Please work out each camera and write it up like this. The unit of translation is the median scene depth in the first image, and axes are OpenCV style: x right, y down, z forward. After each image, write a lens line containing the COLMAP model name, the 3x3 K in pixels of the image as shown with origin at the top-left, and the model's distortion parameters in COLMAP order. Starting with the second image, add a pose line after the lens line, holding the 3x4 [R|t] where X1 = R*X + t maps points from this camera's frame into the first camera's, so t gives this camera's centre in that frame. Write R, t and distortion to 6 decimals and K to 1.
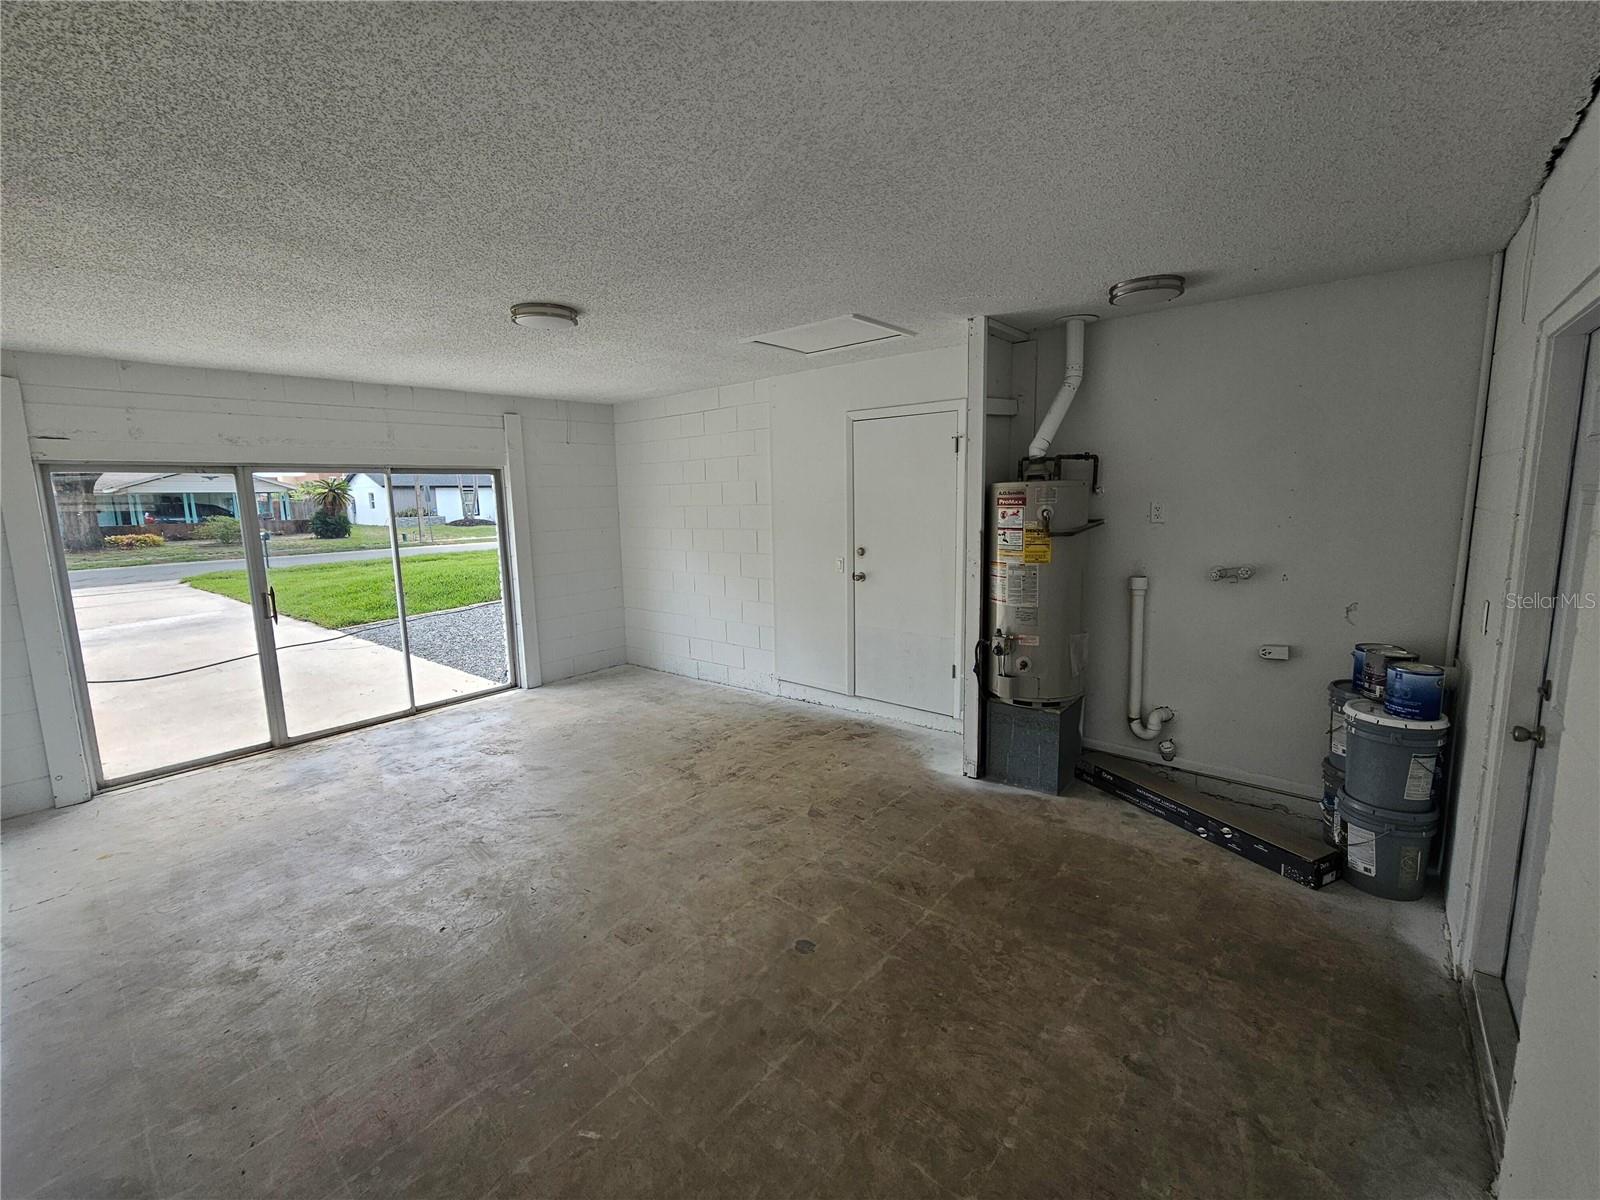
lens RADIAL K [[667.3, 0, 800.0], [0, 667.3, 600.0], [0, 0, 1]] dist [0.001557, 0.000011]
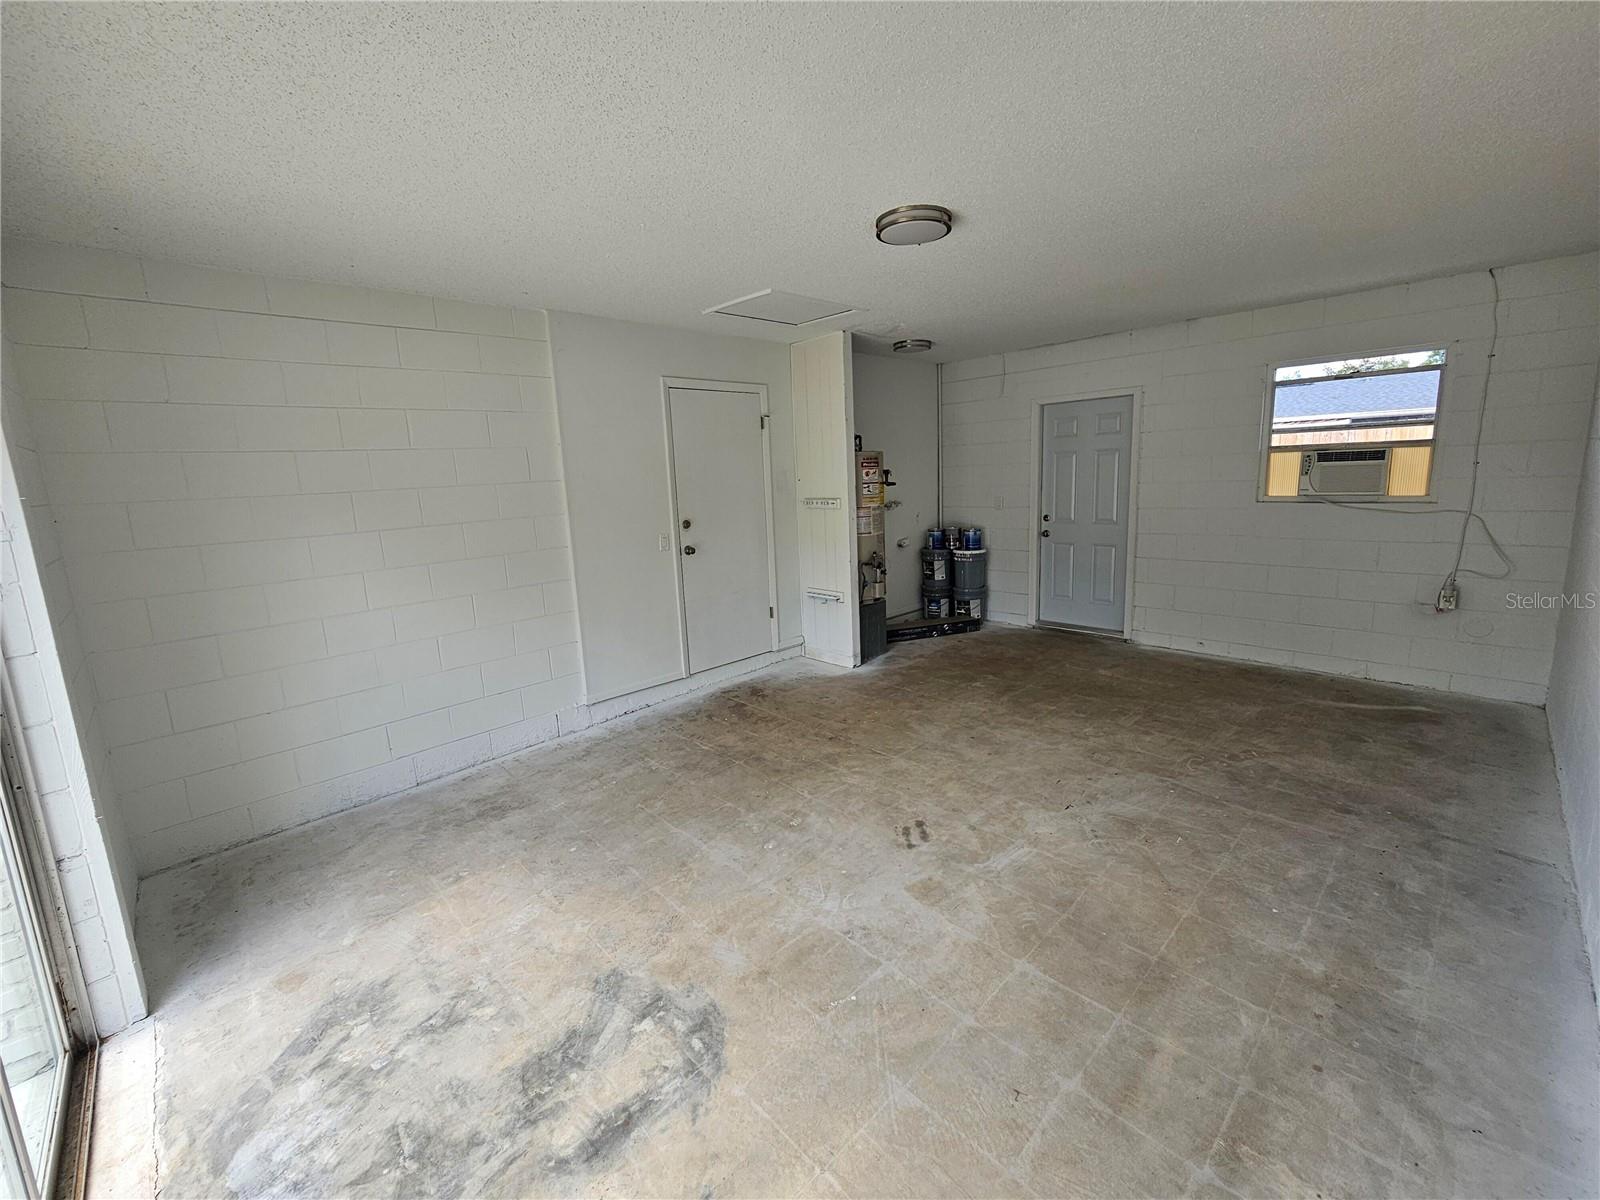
lens RADIAL K [[658.1, 0, 800.5], [0, 658.1, 583.0], [0, 0, 1]] dist [-0.001029, -0.000087]
pose [[0.100870, -0.152888, 0.983082, -0.939069], [0.198504, 0.971347, 0.130696, -0.090007], [-0.974896, 0.181962, 0.128329, 0.804020]]
